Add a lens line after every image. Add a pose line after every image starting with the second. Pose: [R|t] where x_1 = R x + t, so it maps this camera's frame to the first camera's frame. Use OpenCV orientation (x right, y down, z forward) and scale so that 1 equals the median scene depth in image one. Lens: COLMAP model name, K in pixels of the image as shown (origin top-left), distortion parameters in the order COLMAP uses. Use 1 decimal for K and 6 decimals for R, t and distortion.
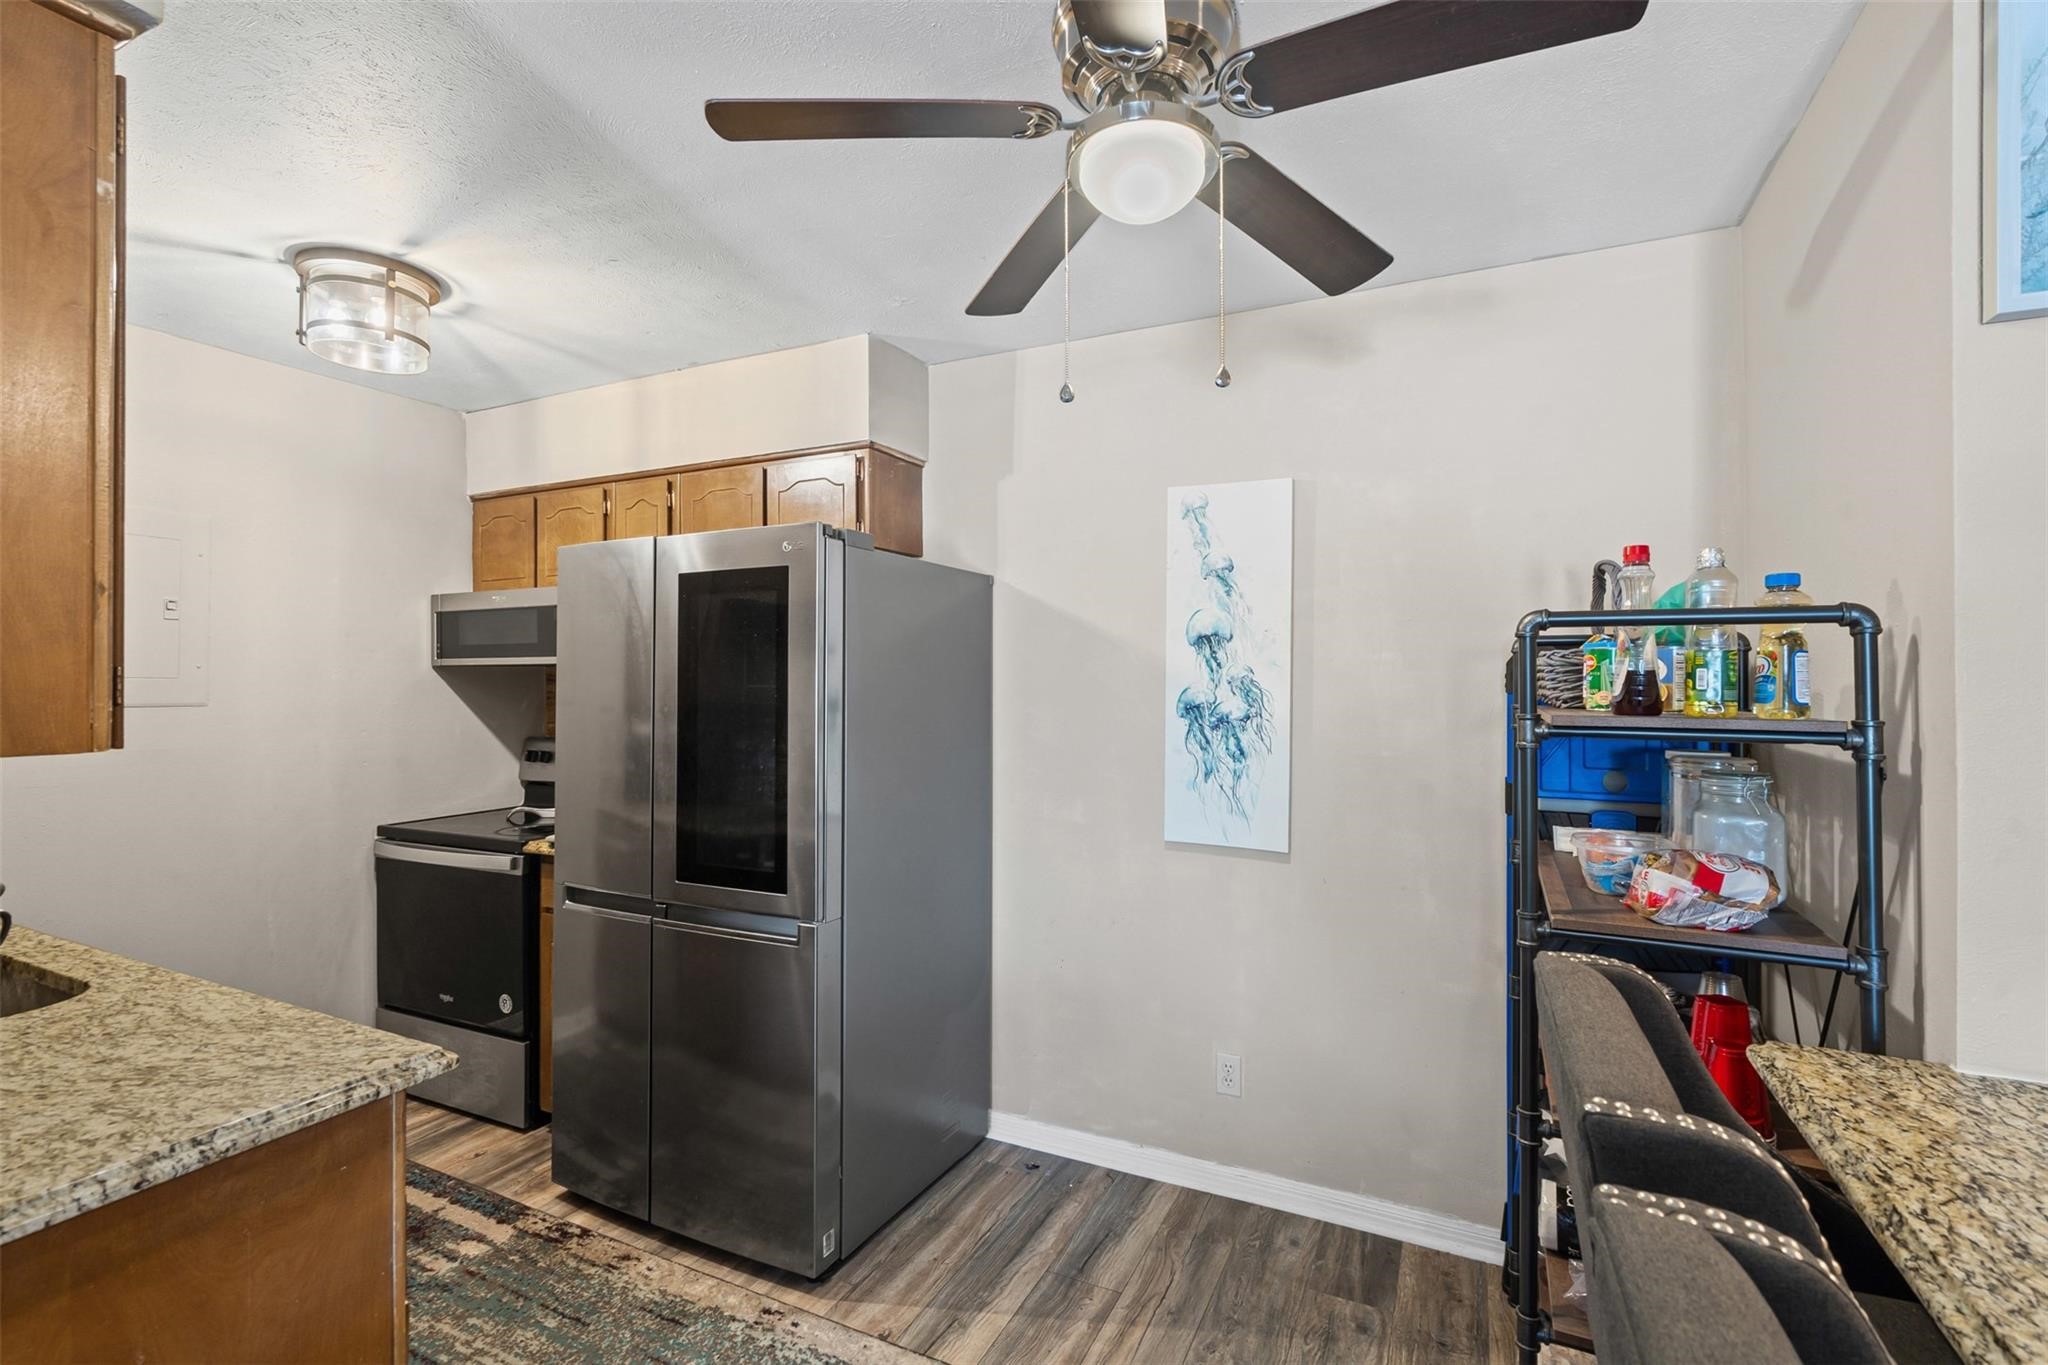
lens RADIAL K [[952.3, 0, 1021.7], [0, 952.3, 679.8], [0, 0, 1]] dist [-0.004035, 0.000350]
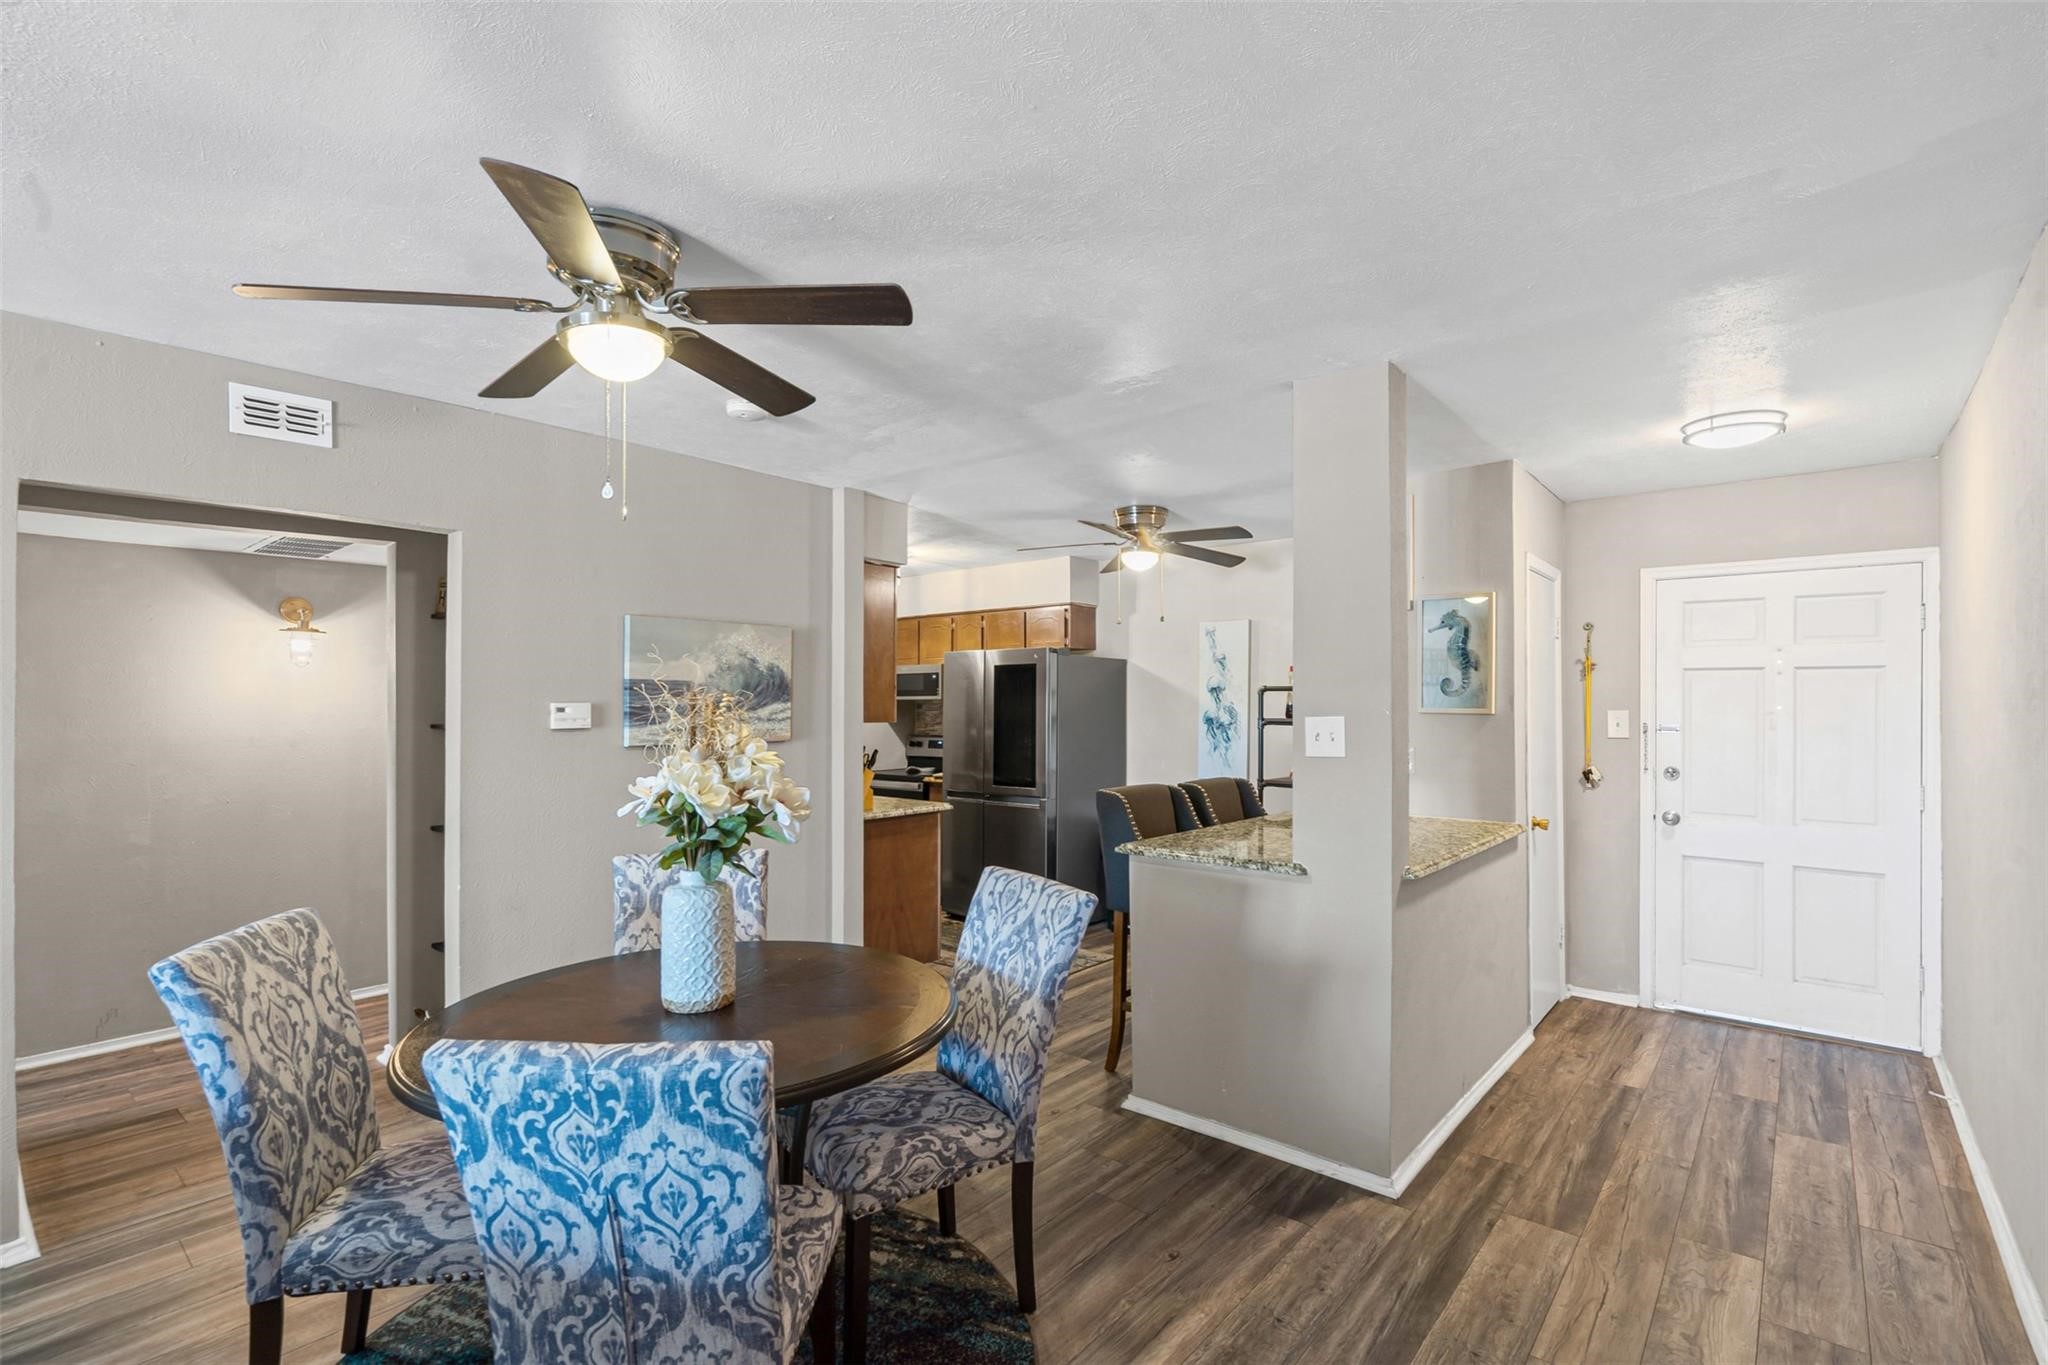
lens RADIAL K [[952.3, 0, 1019.0], [0, 952.3, 696.5], [0, 0, 1]] dist [-0.004035, 0.000350]
pose [[0.970056, 0.000778, -0.242880, 0.274020], [-0.004178, 0.999900, -0.013482, 0.006647], [0.242845, 0.014093, 0.969963, -1.240997]]
